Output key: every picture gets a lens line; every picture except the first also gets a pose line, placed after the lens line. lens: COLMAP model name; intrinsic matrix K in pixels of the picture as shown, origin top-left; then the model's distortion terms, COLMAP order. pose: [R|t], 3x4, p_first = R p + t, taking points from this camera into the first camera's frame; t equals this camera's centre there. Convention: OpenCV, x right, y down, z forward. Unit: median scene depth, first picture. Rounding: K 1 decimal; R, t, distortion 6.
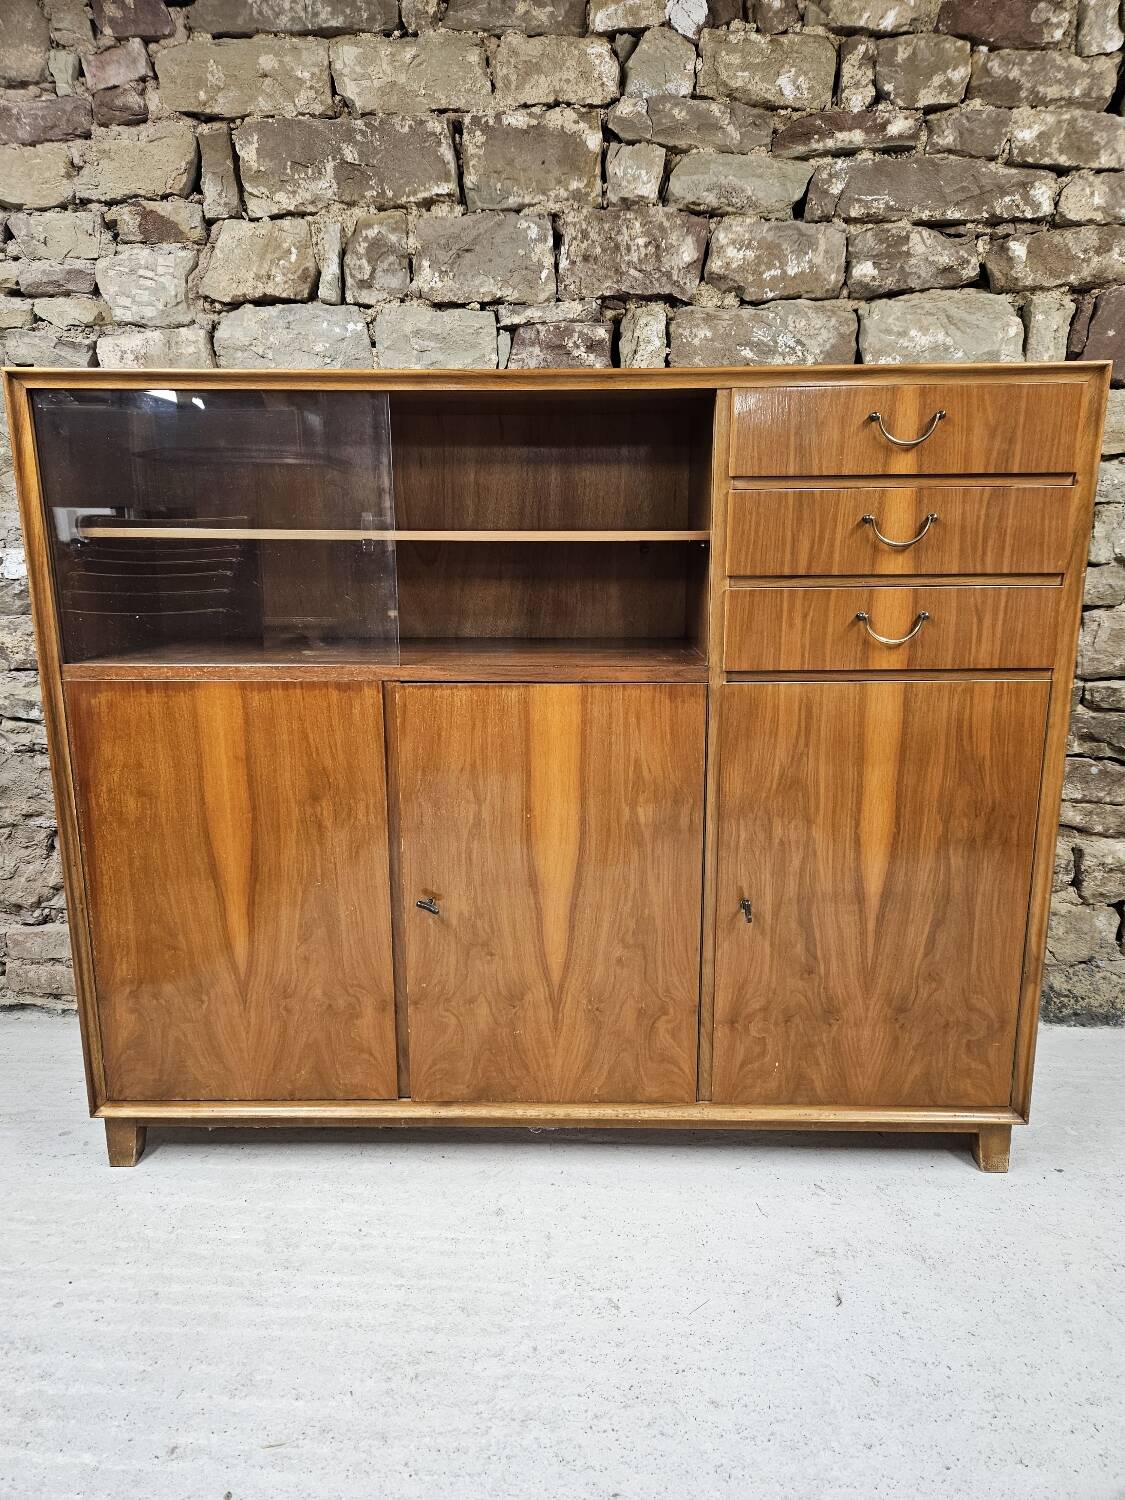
lens RADIAL K [[1039.9, 0, 561.3], [0, 1039.9, 752.9], [0, 0, 1]] dist [0.040233, -0.035657]
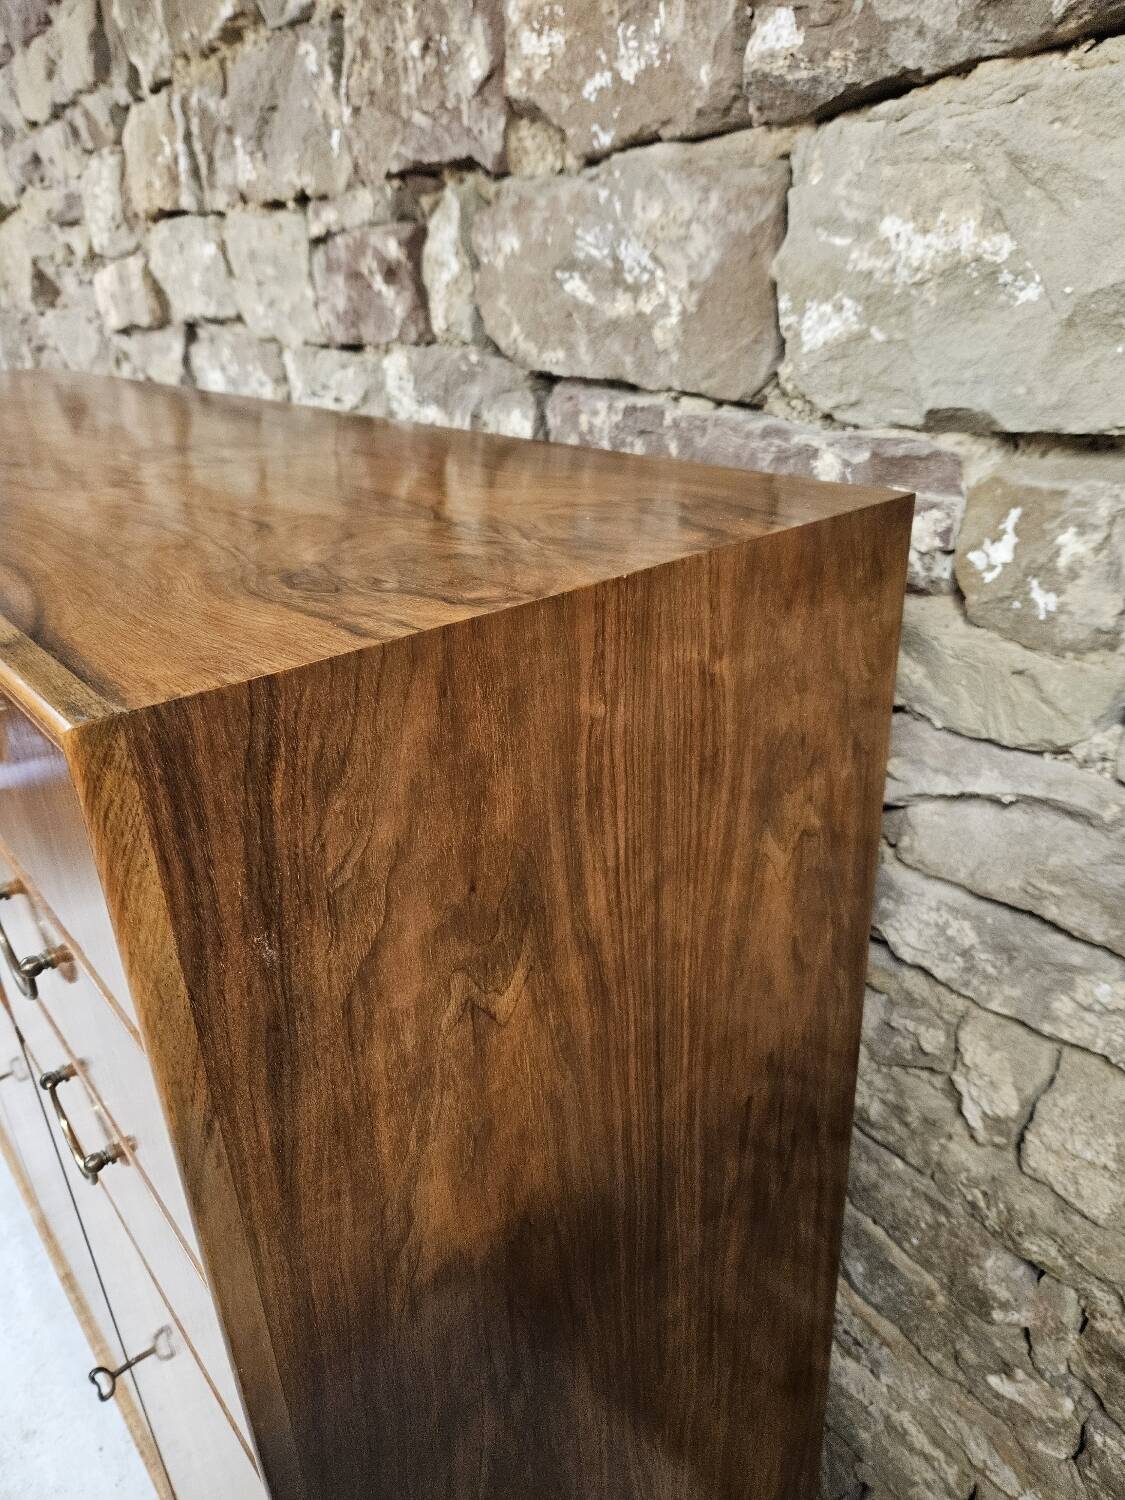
lens RADIAL K [[1039.9, 0, 573.8], [0, 1039.9, 741.9], [0, 0, 1]] dist [0.040233, -0.035657]
pose [[0.640833, 0.304673, -0.704633, 0.548397], [-0.128688, 0.947519, 0.292657, -0.331943], [0.756817, -0.096866, 0.646409, 0.701815]]
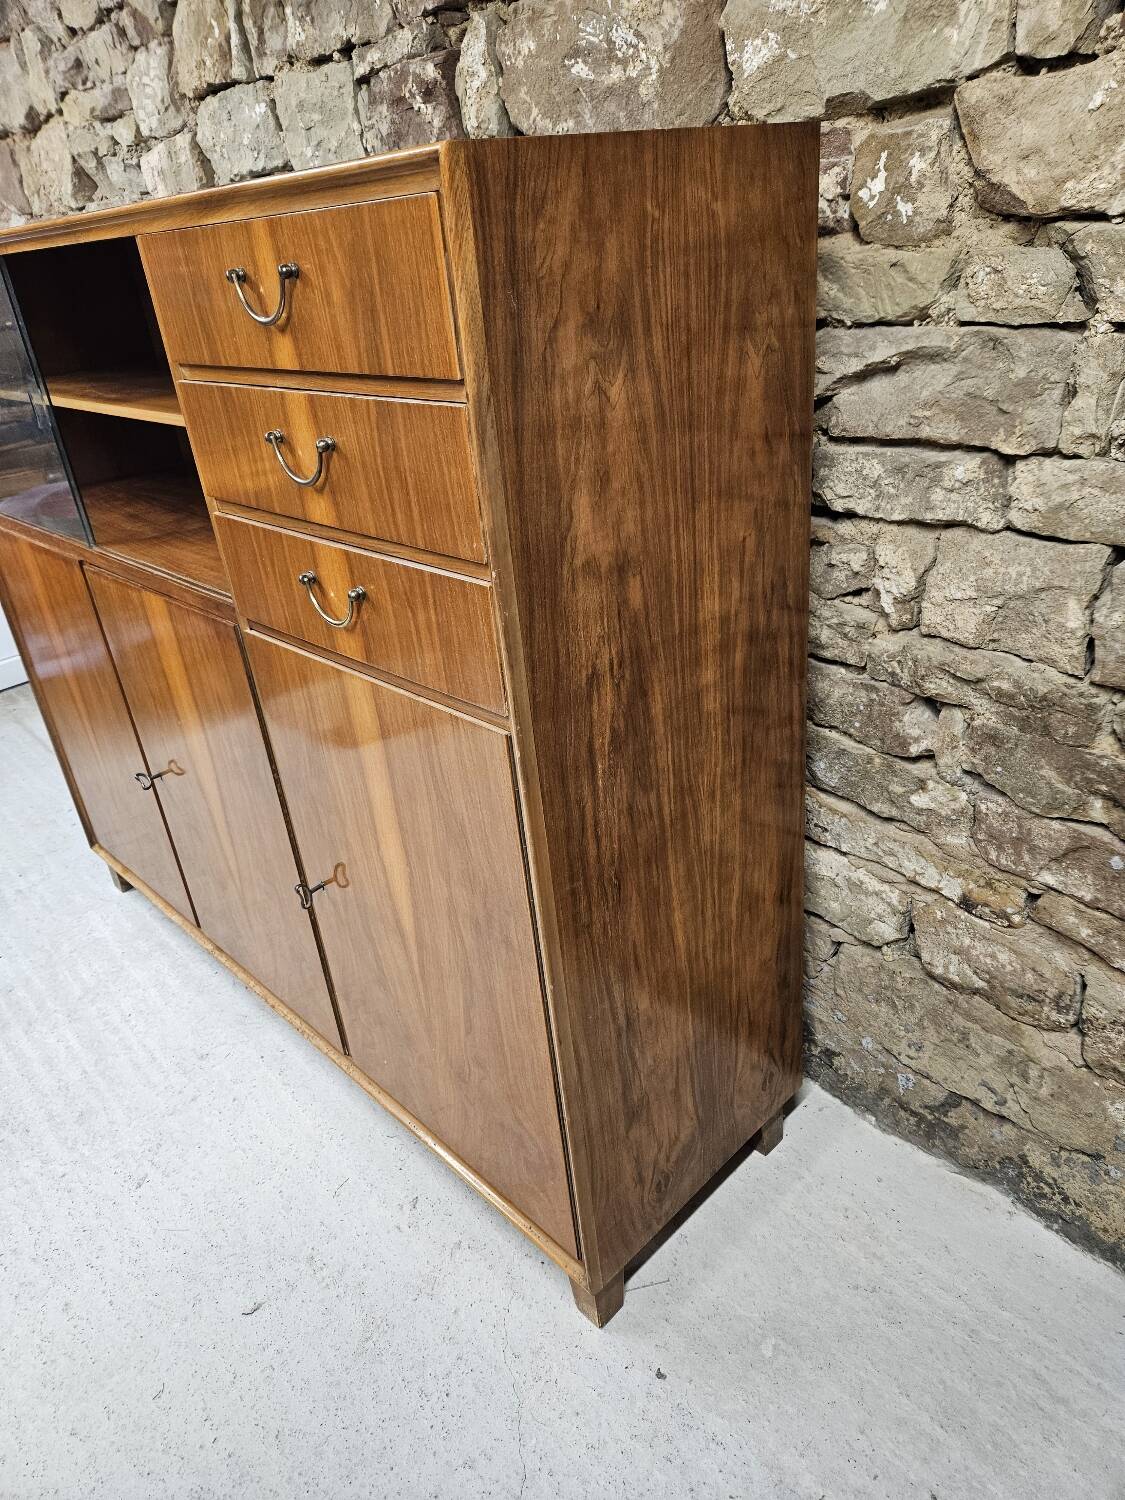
lens RADIAL K [[1039.9, 0, 553.2], [0, 1039.9, 760.4], [0, 0, 1]] dist [0.040233, -0.035657]
pose [[0.683549, 0.281479, -0.673447, 0.709250], [-0.062137, 0.941741, 0.330549, -0.201669], [0.727255, -0.184101, 0.661216, 0.501979]]
